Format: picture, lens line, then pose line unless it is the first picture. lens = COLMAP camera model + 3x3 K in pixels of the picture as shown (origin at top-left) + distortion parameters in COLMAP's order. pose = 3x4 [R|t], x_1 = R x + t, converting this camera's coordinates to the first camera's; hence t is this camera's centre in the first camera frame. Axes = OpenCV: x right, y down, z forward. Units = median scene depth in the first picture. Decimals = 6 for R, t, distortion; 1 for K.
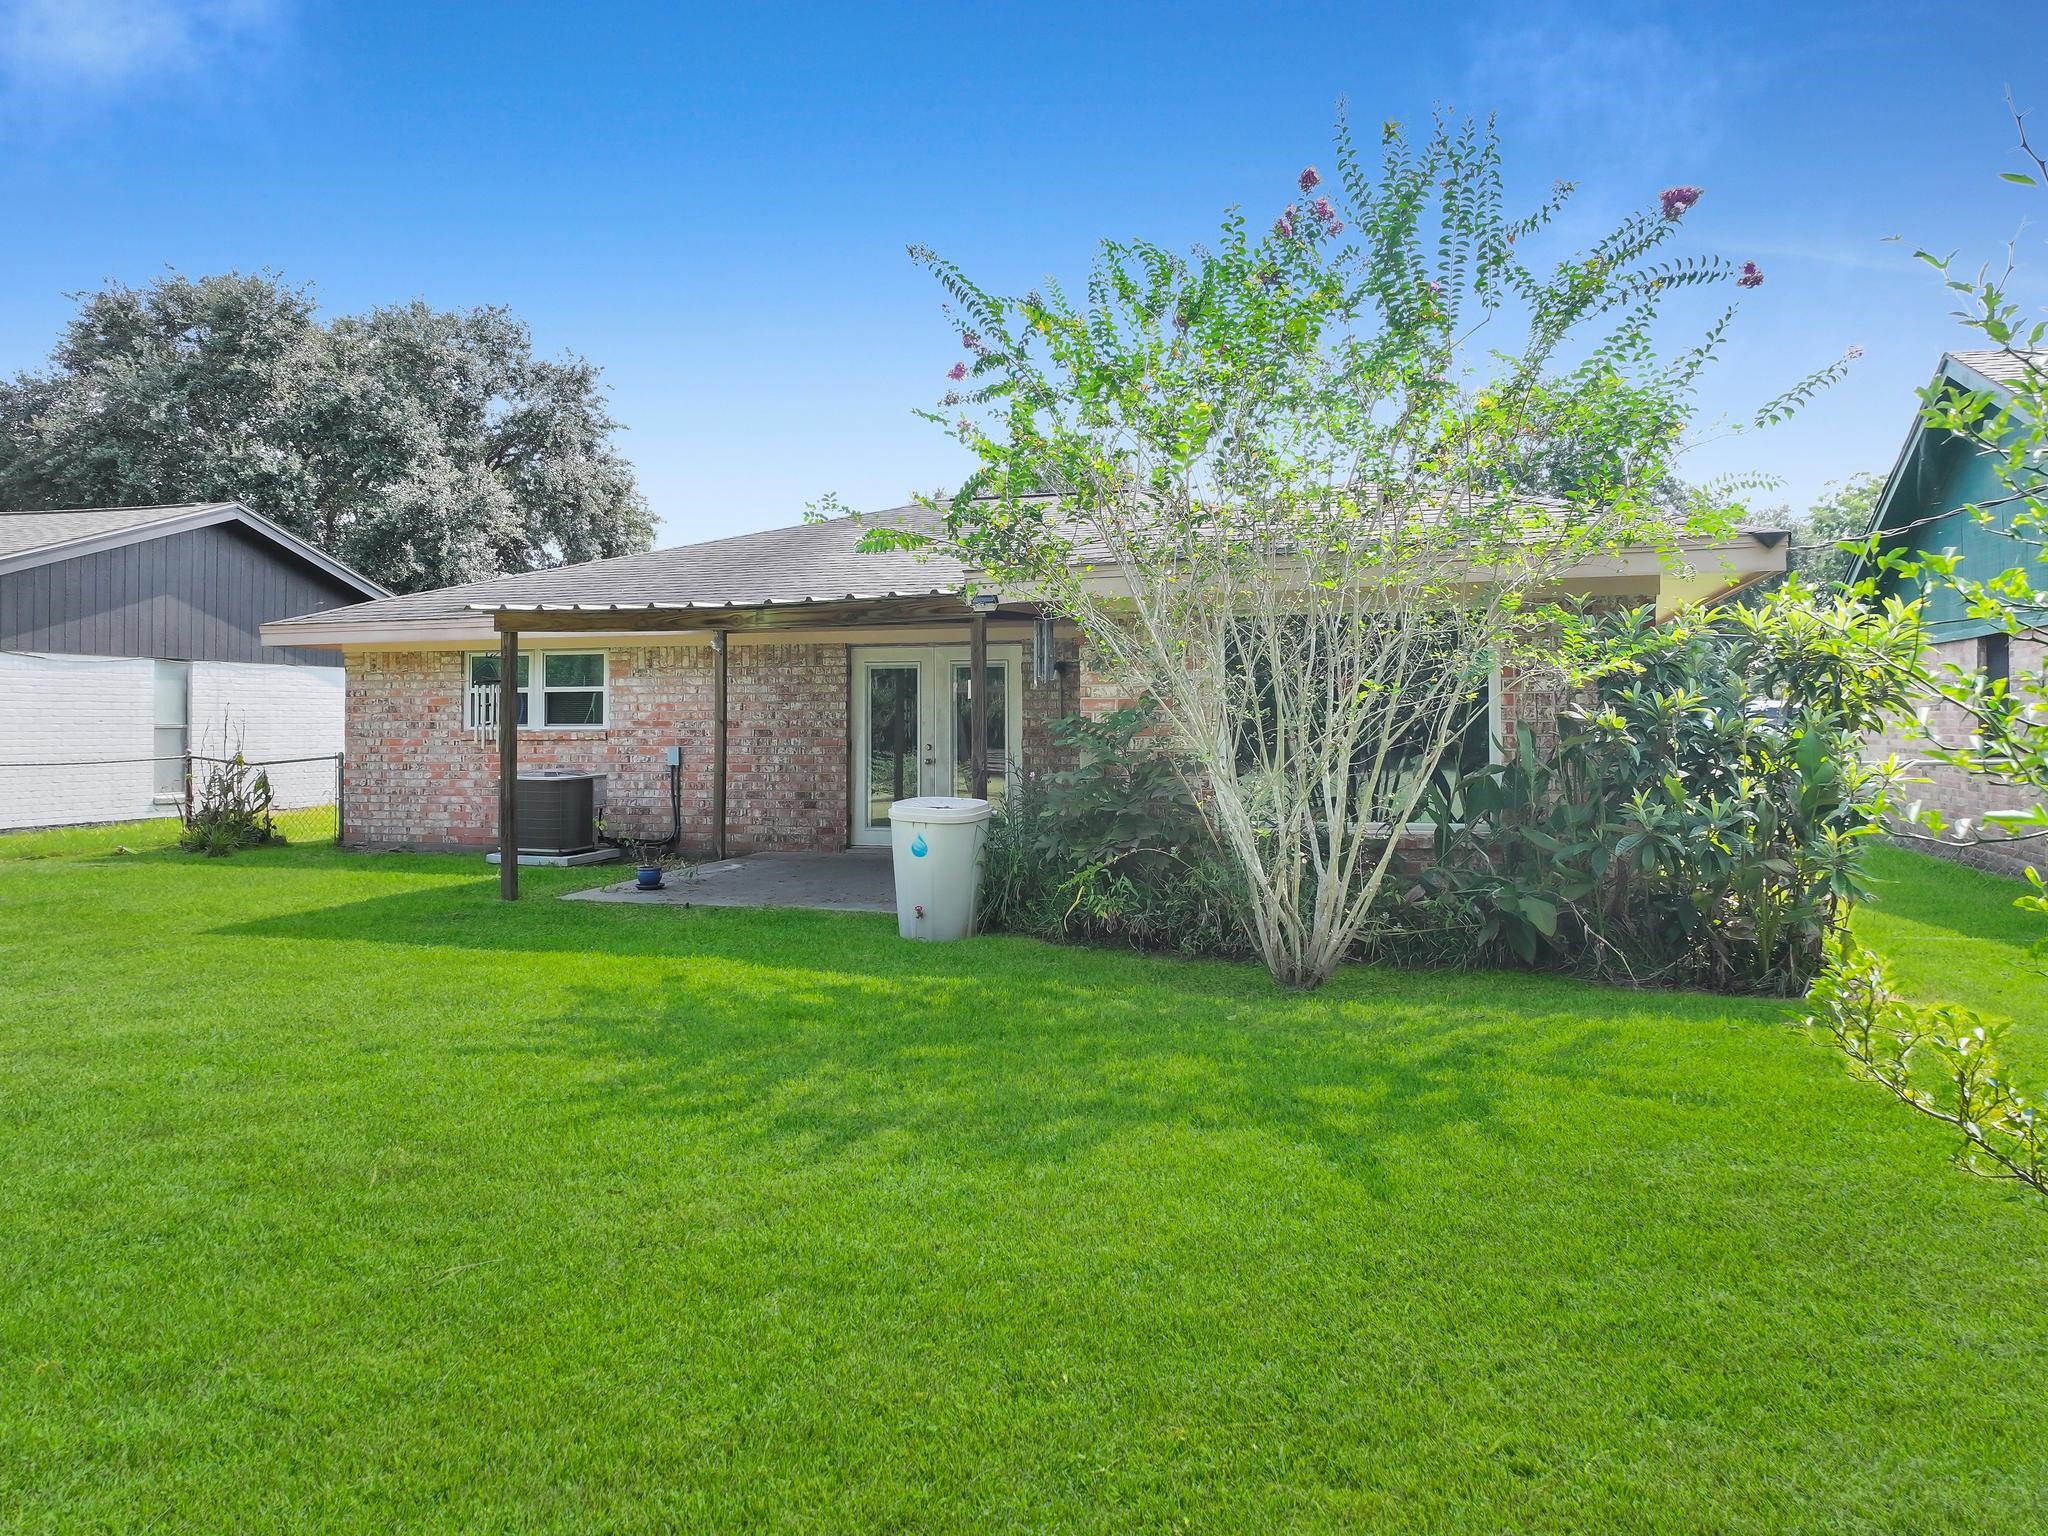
lens RADIAL K [[1425.0, 0, 1022.0], [0, 1425.0, 755.0], [0, 0, 1]] dist [0.007817, -0.002136]
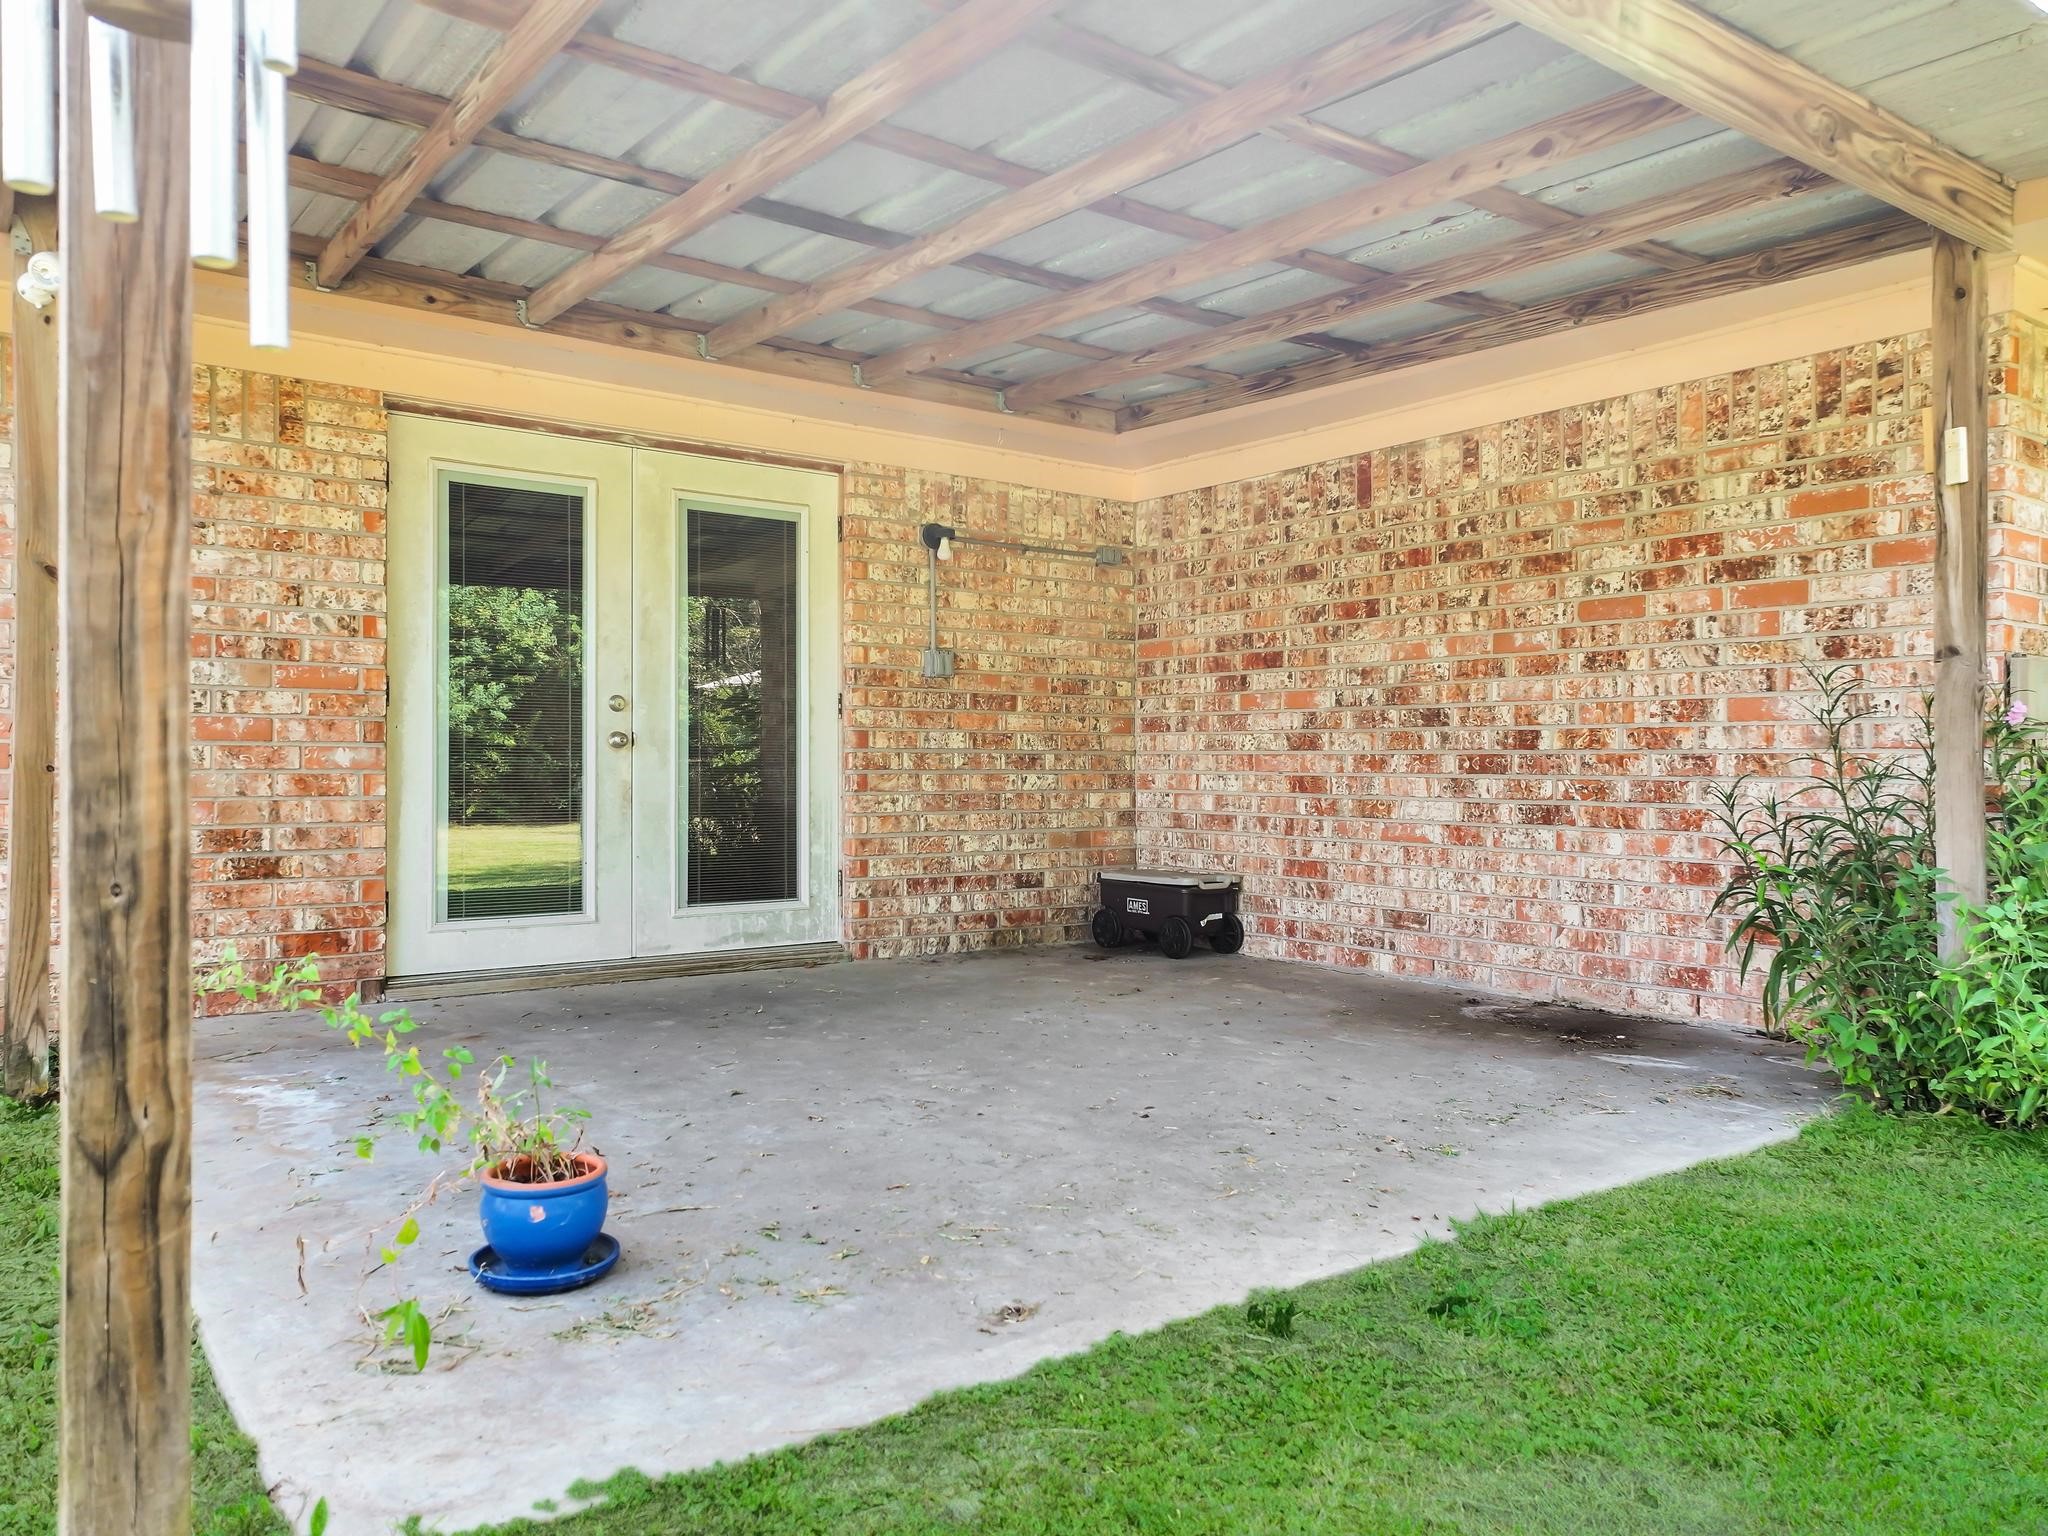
lens RADIAL K [[1425.0, 0, 1027.3], [0, 1425.0, 777.1], [0, 0, 1]] dist [0.007817, -0.002136]
pose [[0.605713, 0.002877, 0.795678, -0.289657], [0.015913, 0.999750, -0.015729, 0.021301], [-0.795524, 0.022189, 0.605516, 0.637403]]
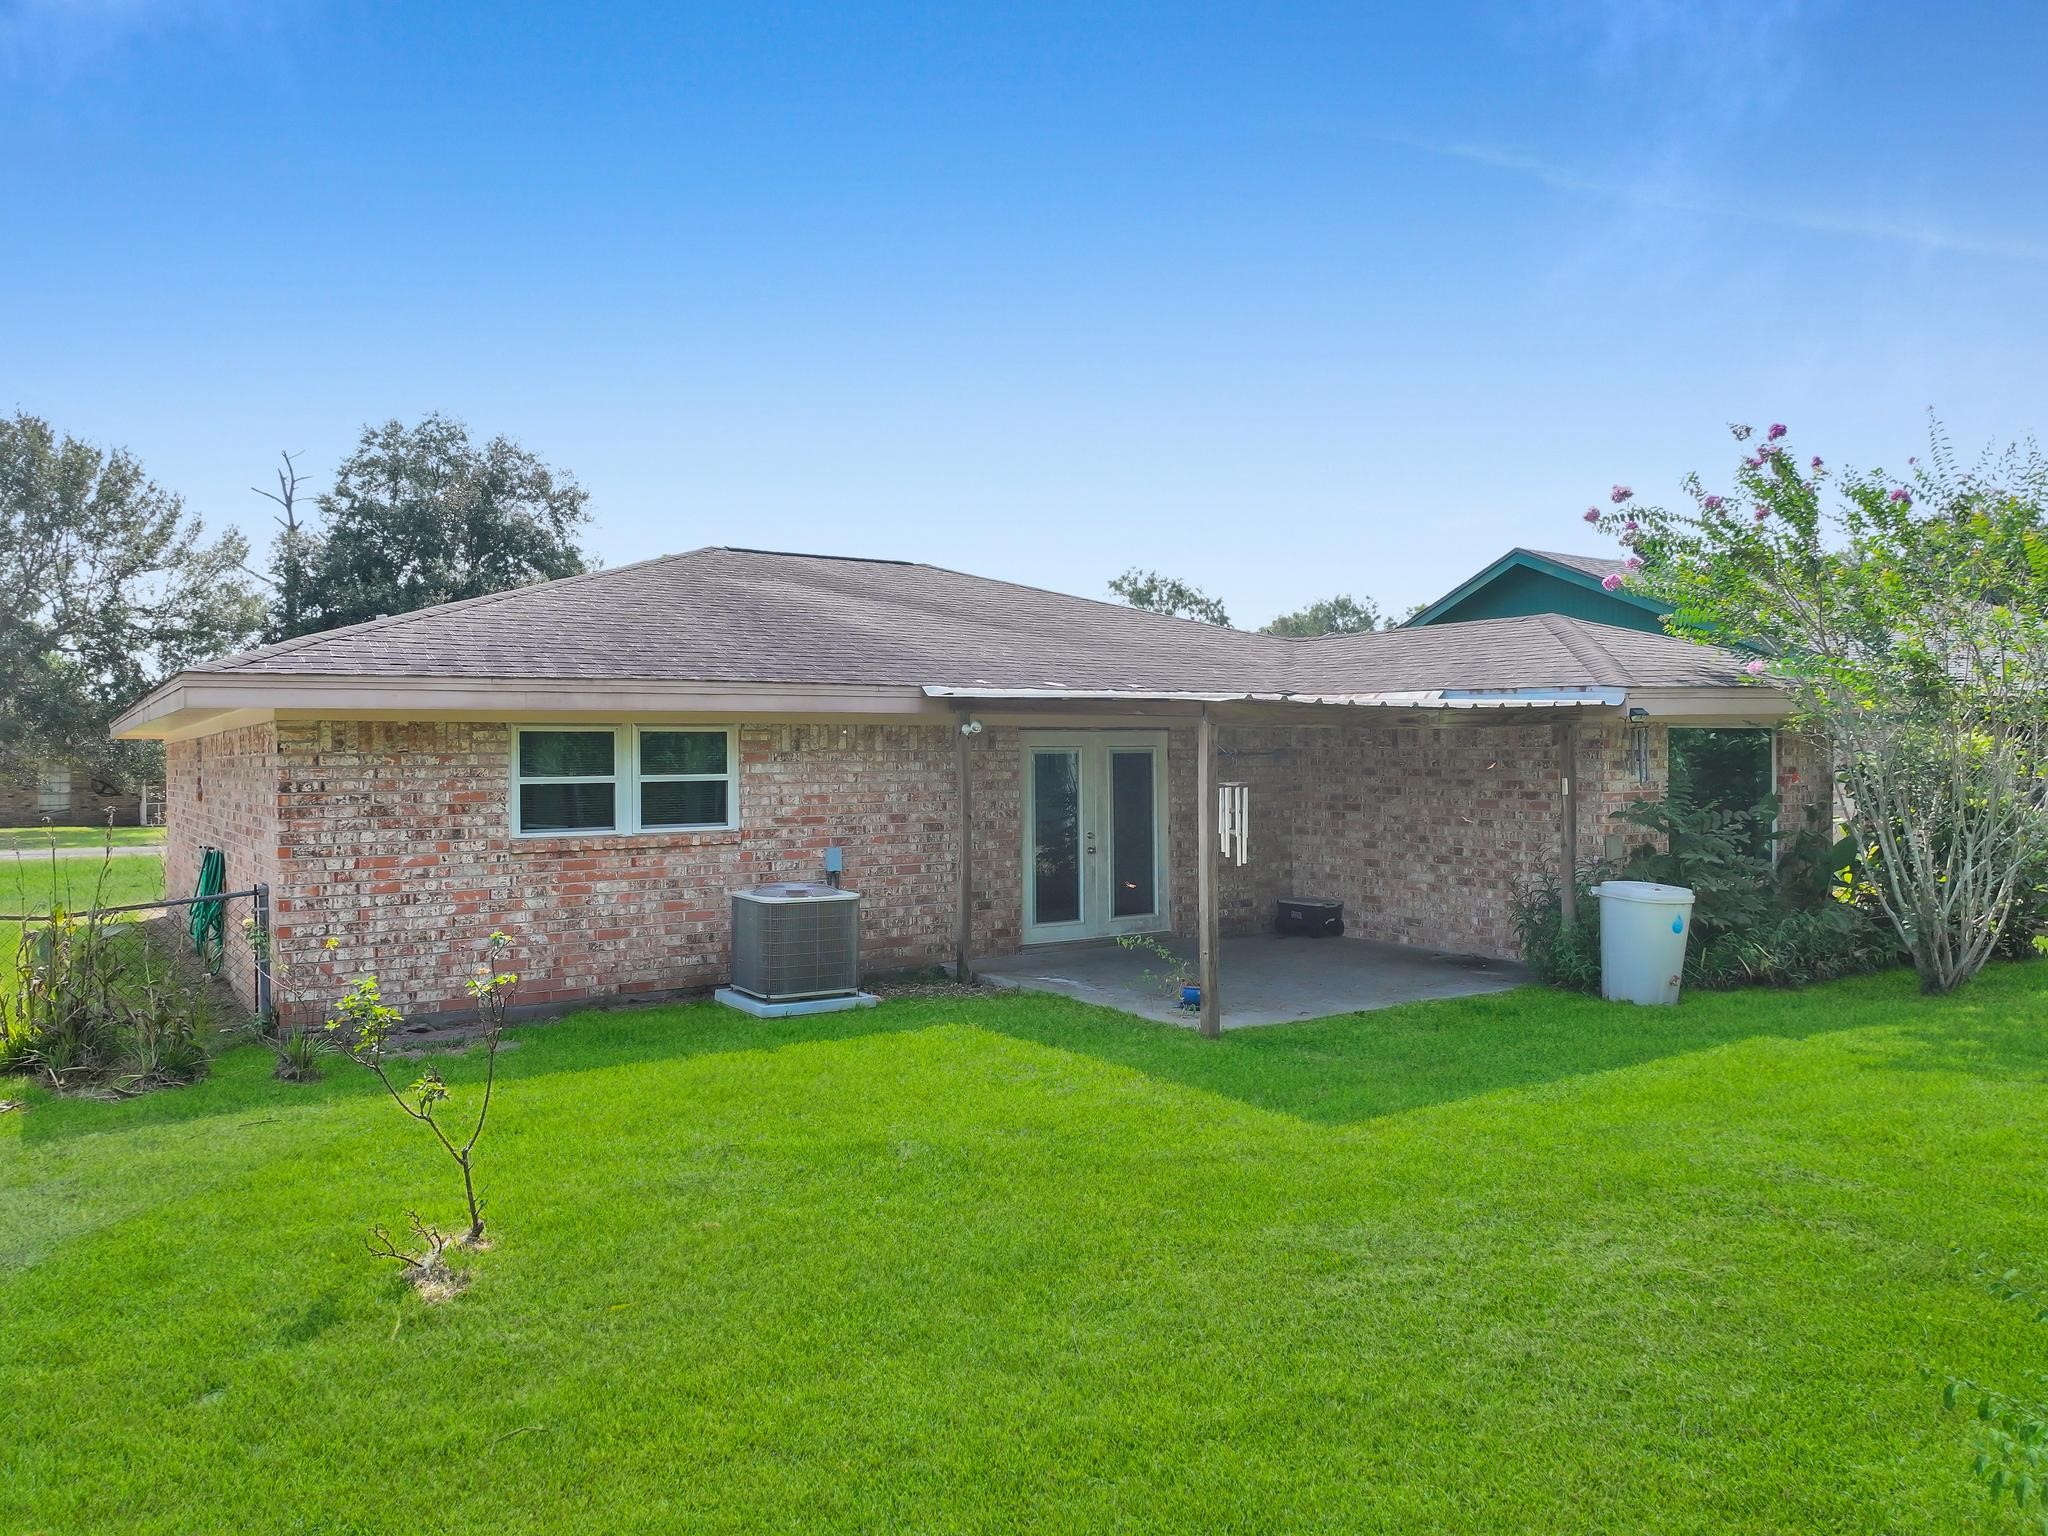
lens RADIAL K [[1425.0, 0, 1026.6], [0, 1425.0, 758.8], [0, 0, 1]] dist [0.007817, -0.002136]
pose [[0.646813, -0.003078, 0.762642, -0.781706], [0.023425, 0.999600, -0.015833, -0.040662], [-0.762289, 0.028106, 0.646627, 0.383832]]
